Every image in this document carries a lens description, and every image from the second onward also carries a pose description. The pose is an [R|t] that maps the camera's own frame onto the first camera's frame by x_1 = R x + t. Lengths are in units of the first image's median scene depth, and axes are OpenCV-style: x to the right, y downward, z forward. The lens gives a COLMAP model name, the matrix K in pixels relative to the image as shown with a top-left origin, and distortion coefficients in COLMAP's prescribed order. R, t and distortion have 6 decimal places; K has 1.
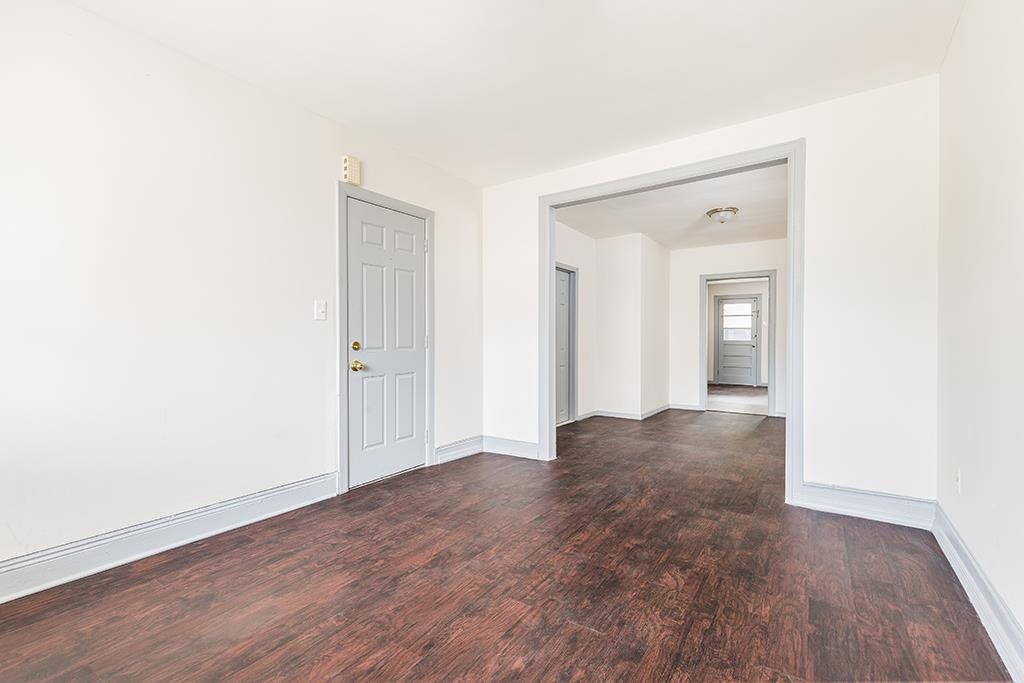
lens RADIAL K [[458.0, 0, 506.1], [0, 458.0, 337.8], [0, 0, 1]] dist [0.001355, -0.000111]
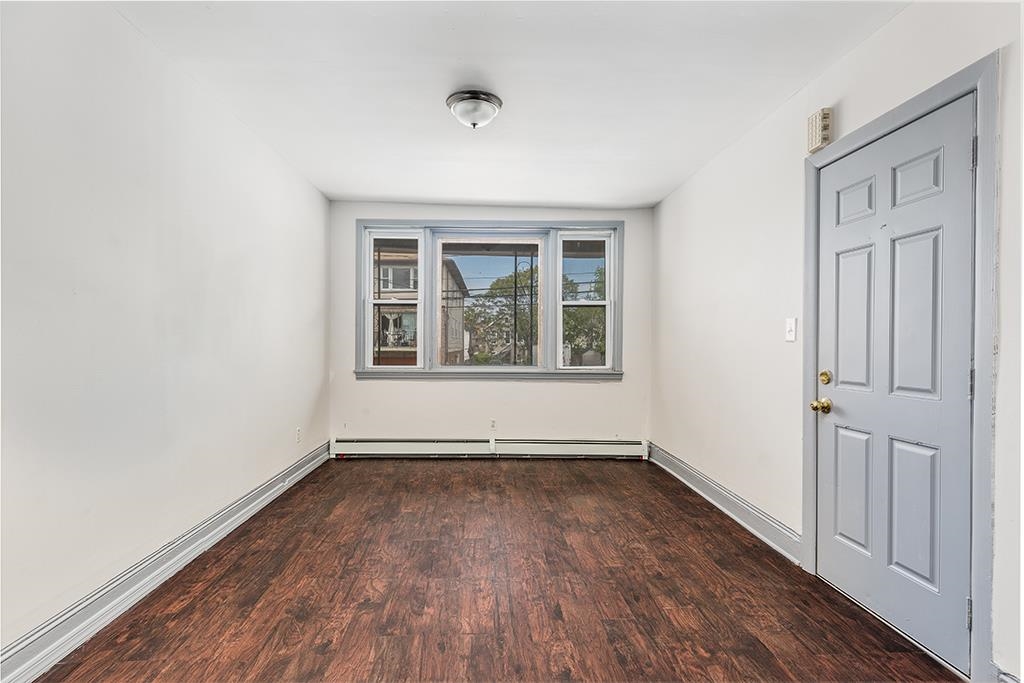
lens RADIAL K [[498.2, 0, 512.0], [0, 498.2, 341.5], [0, 0, 1]] dist [-0.000589, 0.000199]
pose [[-0.791937, -0.003897, -0.610590, 0.681167], [-0.006699, 0.999975, 0.002308, -0.046449], [0.610565, 0.005918, -0.791944, 1.743196]]
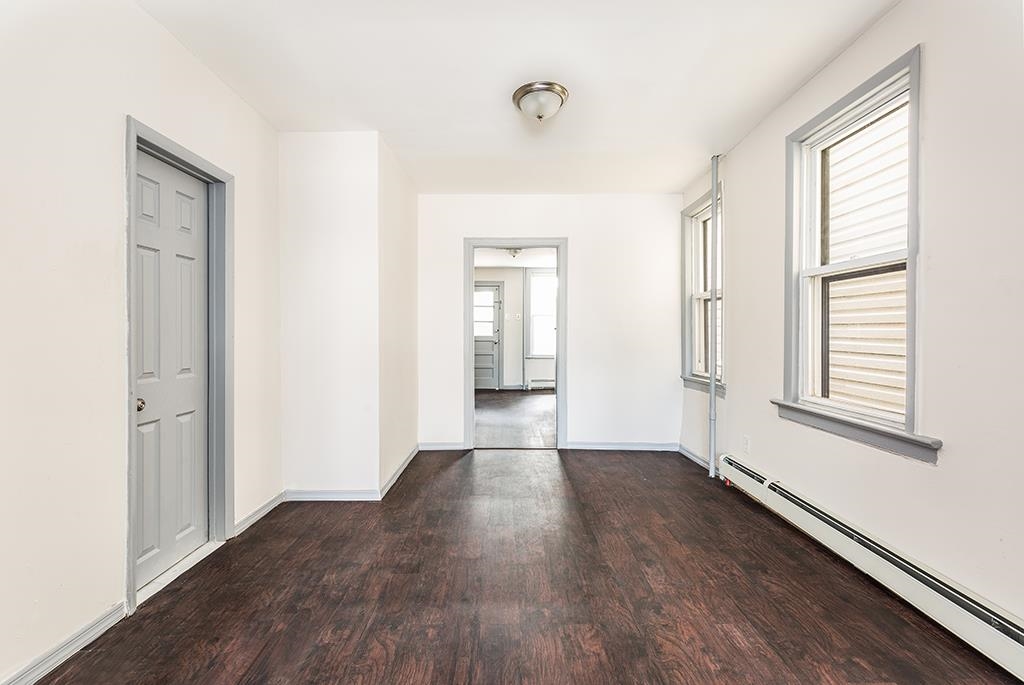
lens RADIAL K [[468.7, 0, 507.5], [0, 468.7, 340.4], [0, 0, 1]] dist [0.007144, -0.000199]
pose [[0.827670, -0.013818, 0.561044, 0.314552], [0.001443, 0.999746, 0.022495, -0.025165], [-0.561213, -0.017809, 0.827480, 1.271603]]
